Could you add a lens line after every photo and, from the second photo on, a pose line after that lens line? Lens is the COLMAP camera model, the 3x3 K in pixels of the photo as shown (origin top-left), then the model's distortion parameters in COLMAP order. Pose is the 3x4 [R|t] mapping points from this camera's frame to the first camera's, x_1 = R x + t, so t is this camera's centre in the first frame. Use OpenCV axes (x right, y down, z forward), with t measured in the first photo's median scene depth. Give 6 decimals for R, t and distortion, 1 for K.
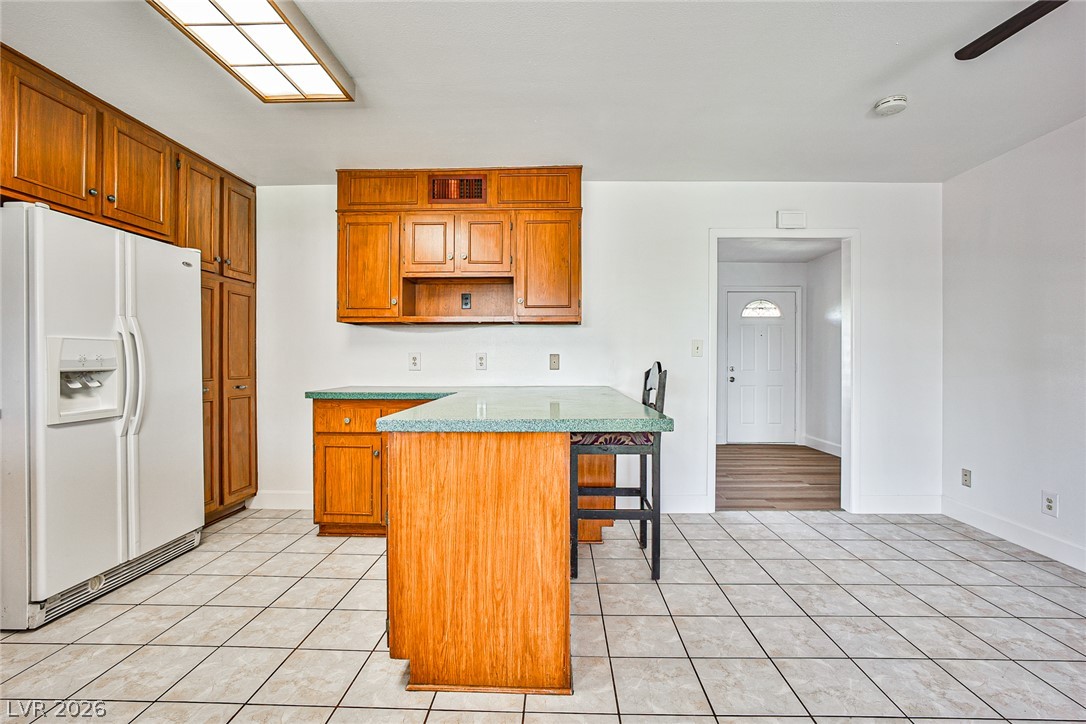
lens RADIAL K [[505.2, 0, 548.4], [0, 505.2, 355.9], [0, 0, 1]] dist [-0.004287, 0.000672]
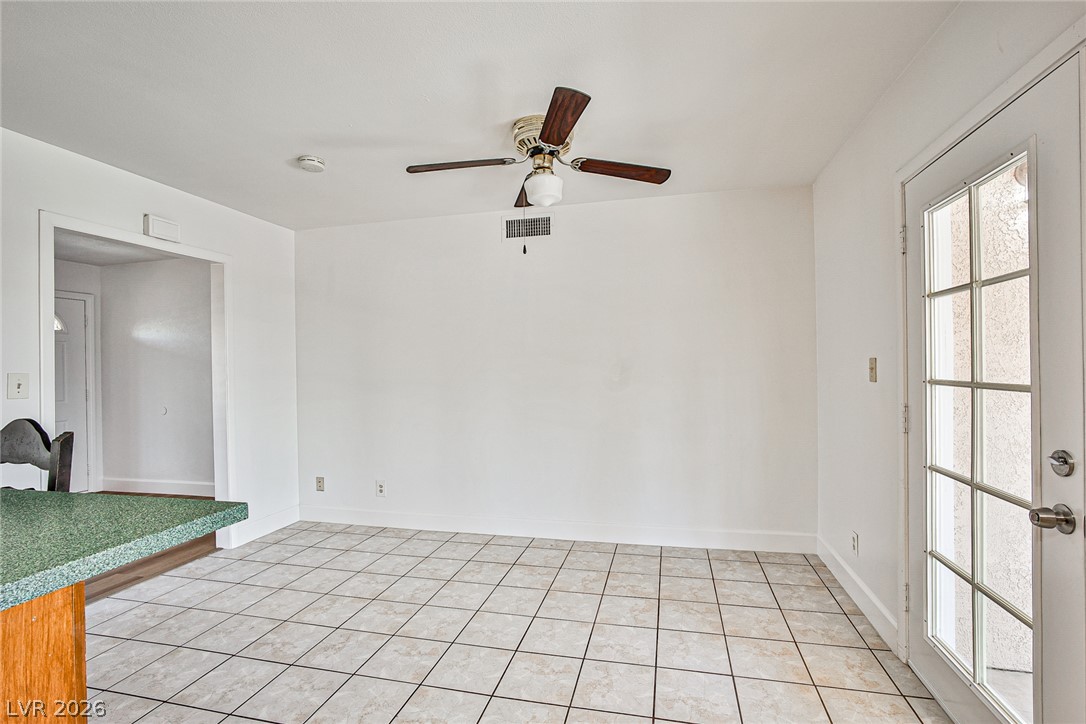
lens RADIAL K [[505.2, 0, 550.6], [0, 505.2, 363.8], [0, 0, 1]] dist [-0.004287, 0.000672]
pose [[0.199869, -0.011695, 0.979753, -0.263571], [0.004425, 0.999929, 0.011033, -0.062076], [-0.979813, 0.002131, 0.199906, 0.237623]]
